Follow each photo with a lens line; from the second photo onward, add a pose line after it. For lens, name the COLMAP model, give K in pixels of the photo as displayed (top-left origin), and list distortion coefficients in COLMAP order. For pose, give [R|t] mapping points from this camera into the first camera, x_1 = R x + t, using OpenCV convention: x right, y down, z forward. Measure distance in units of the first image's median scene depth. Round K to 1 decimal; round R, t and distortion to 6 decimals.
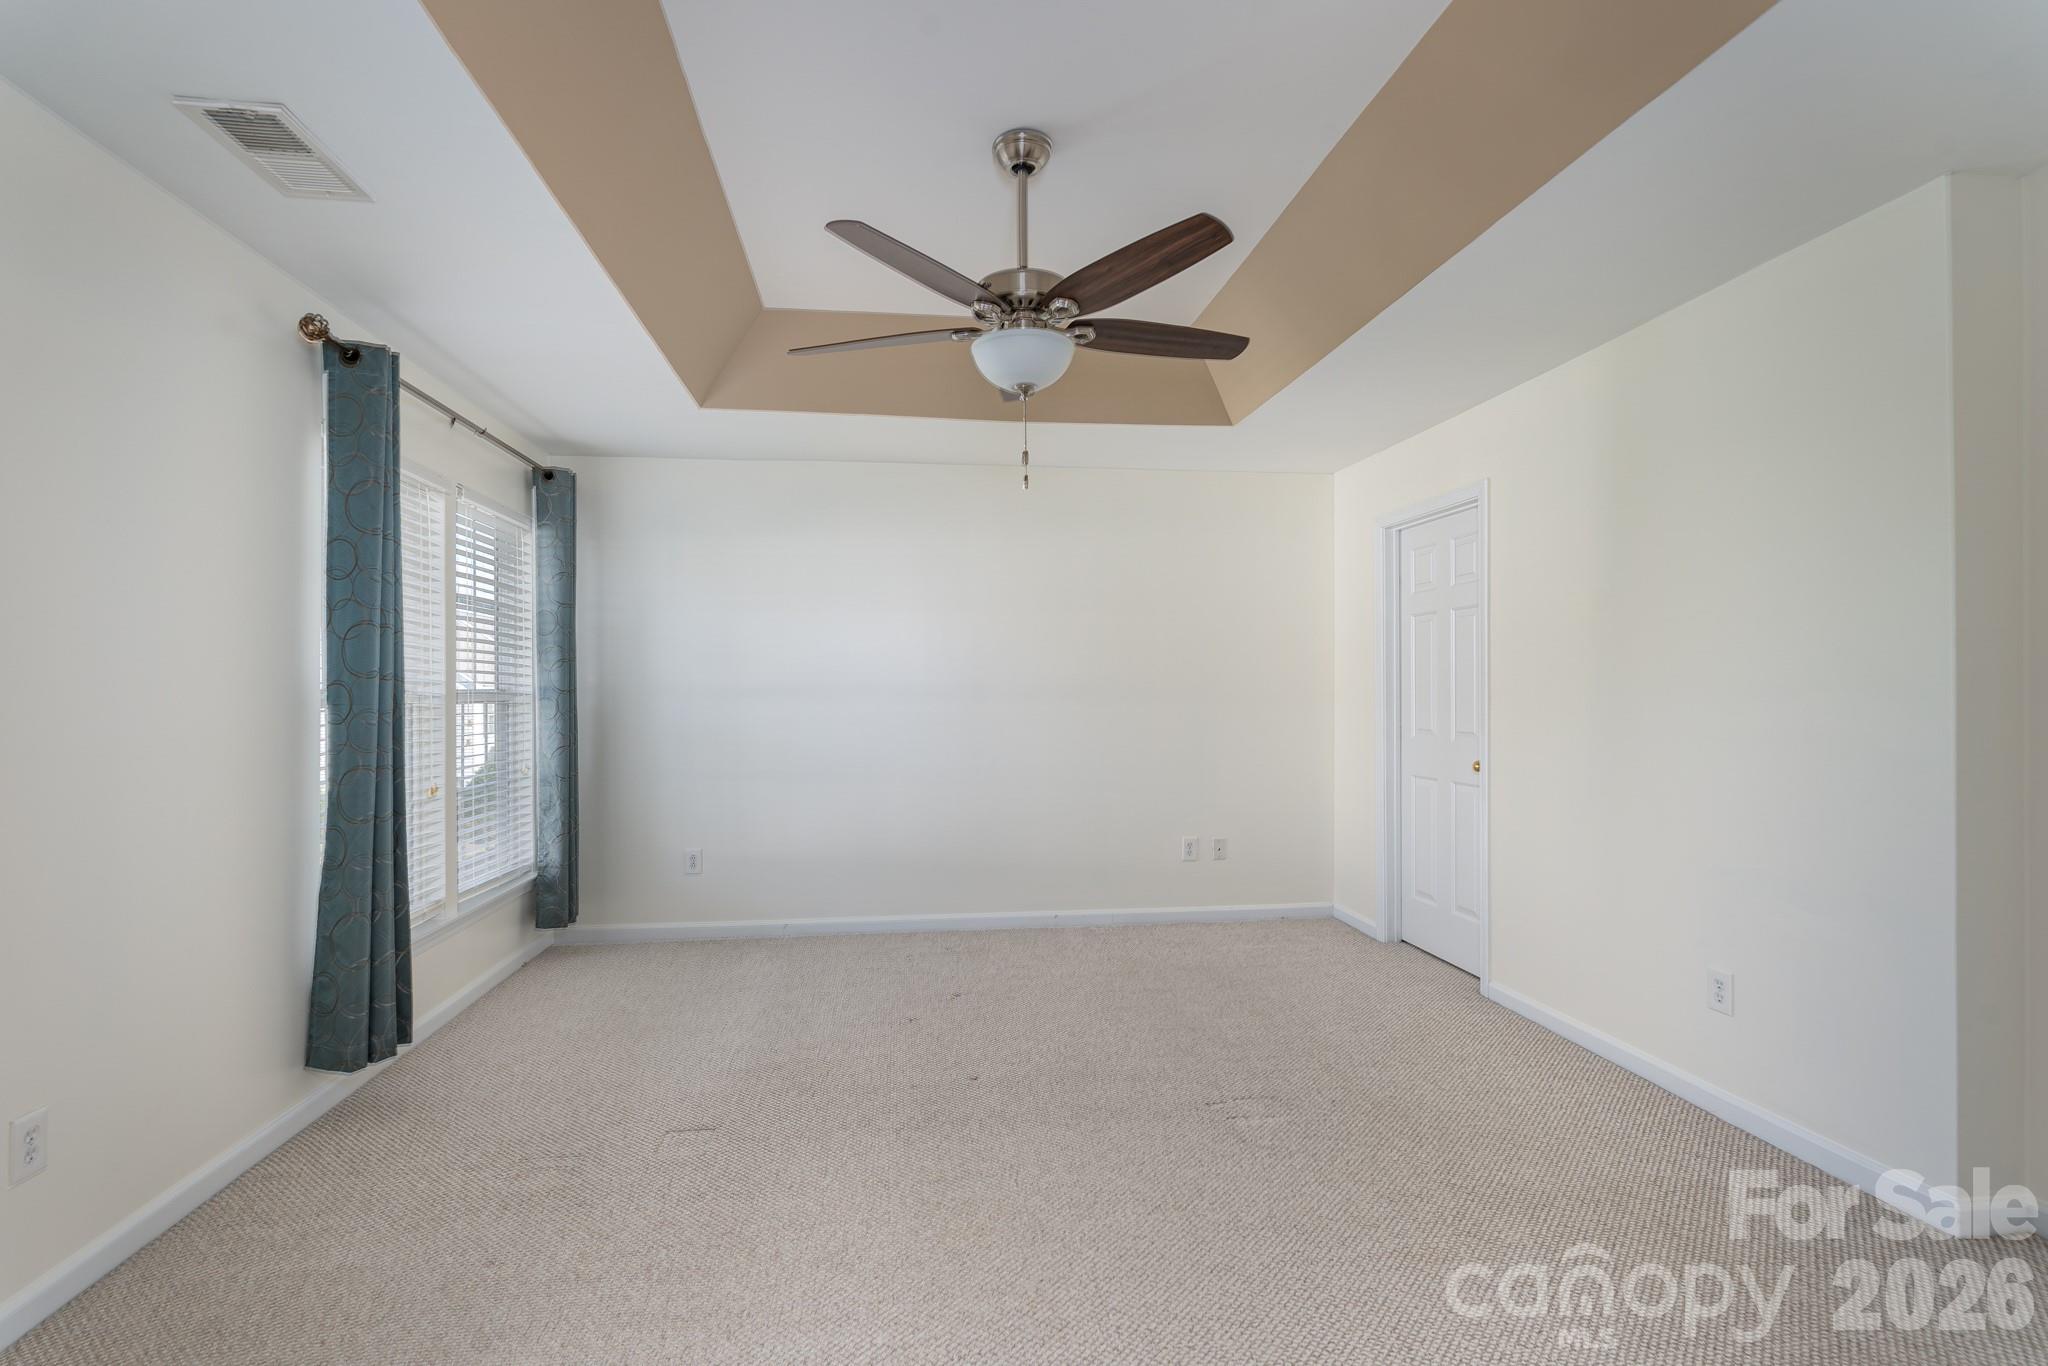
lens RADIAL K [[920.5, 0, 1023.8], [0, 920.5, 686.0], [0, 0, 1]] dist [-0.001154, 0.000104]
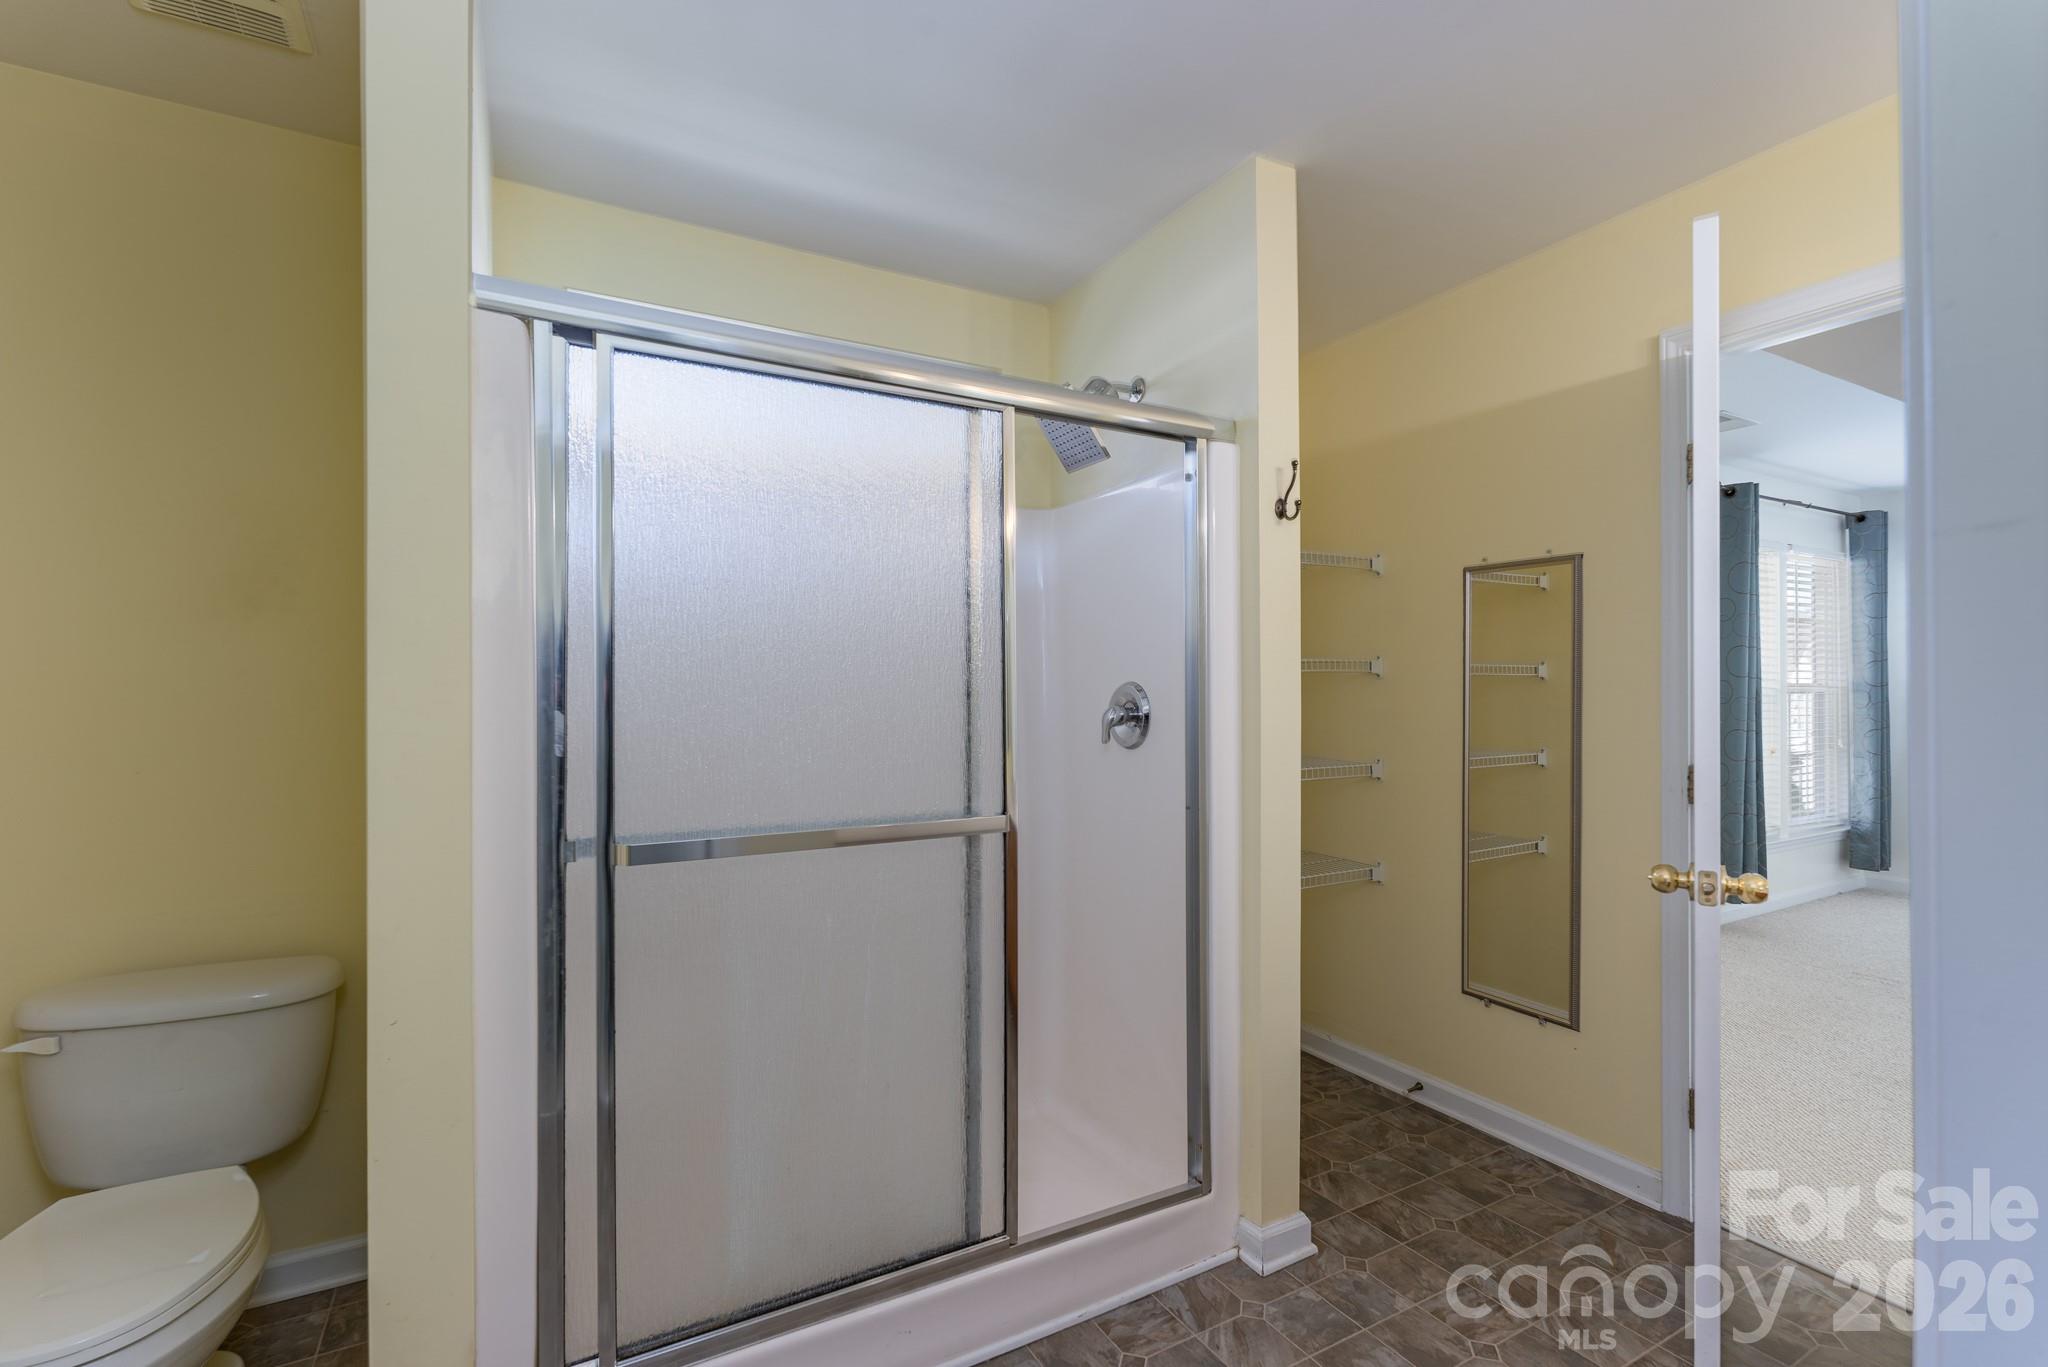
lens RADIAL K [[920.5, 0, 1023.0], [0, 920.5, 677.5], [0, 0, 1]] dist [-0.001154, 0.000104]
pose [[0.367560, -0.001003, -0.929999, 0.254133], [0.002036, 0.999998, -0.000274, -0.007237], [0.929998, -0.001793, 0.367561, -0.575241]]
